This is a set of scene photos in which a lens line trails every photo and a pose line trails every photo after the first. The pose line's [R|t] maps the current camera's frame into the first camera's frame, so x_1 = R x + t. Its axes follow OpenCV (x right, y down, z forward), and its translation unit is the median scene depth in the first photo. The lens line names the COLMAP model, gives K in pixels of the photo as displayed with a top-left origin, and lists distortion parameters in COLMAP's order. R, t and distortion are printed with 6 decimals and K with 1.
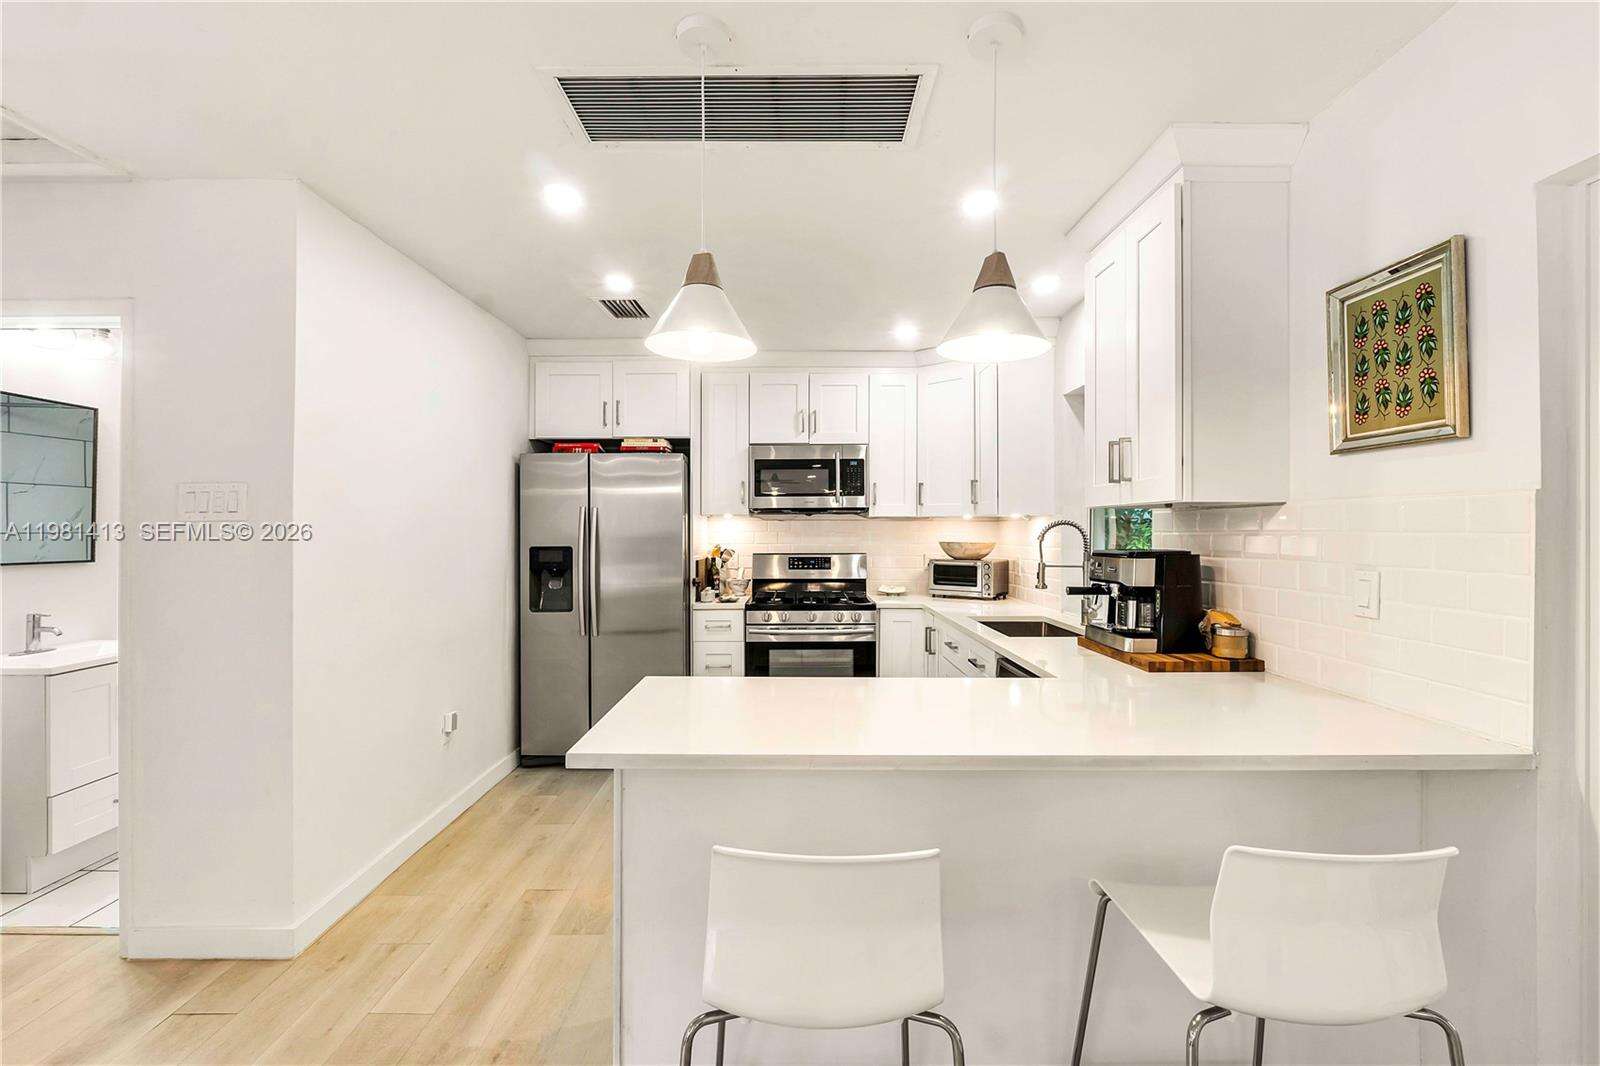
lens RADIAL K [[675.5, 0, 793.2], [0, 675.5, 526.4], [0, 0, 1]] dist [0.000027, -0.000098]
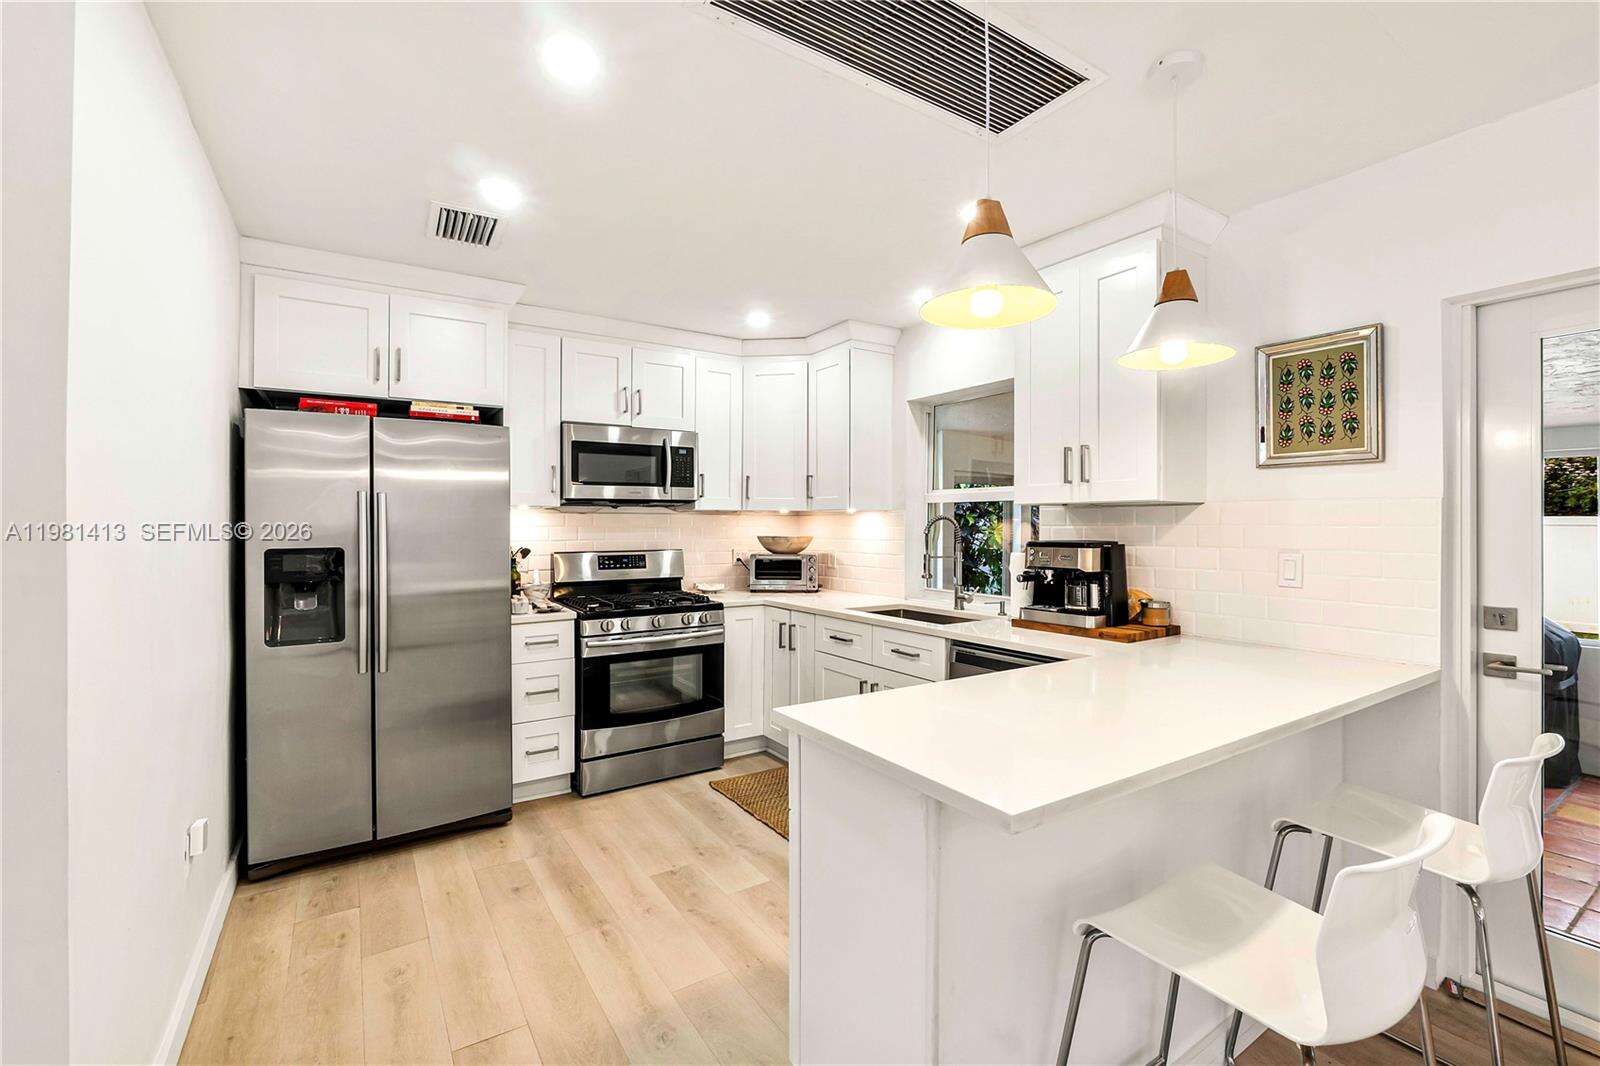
lens RADIAL K [[675.5, 0, 793.0], [0, 675.5, 525.5], [0, 0, 1]] dist [0.000027, -0.000098]
pose [[0.841525, -0.001086, 0.540218, -0.303105], [-0.002456, 0.999980, 0.005835, 0.001132], [-0.540213, -0.006237, 0.841505, 0.155394]]
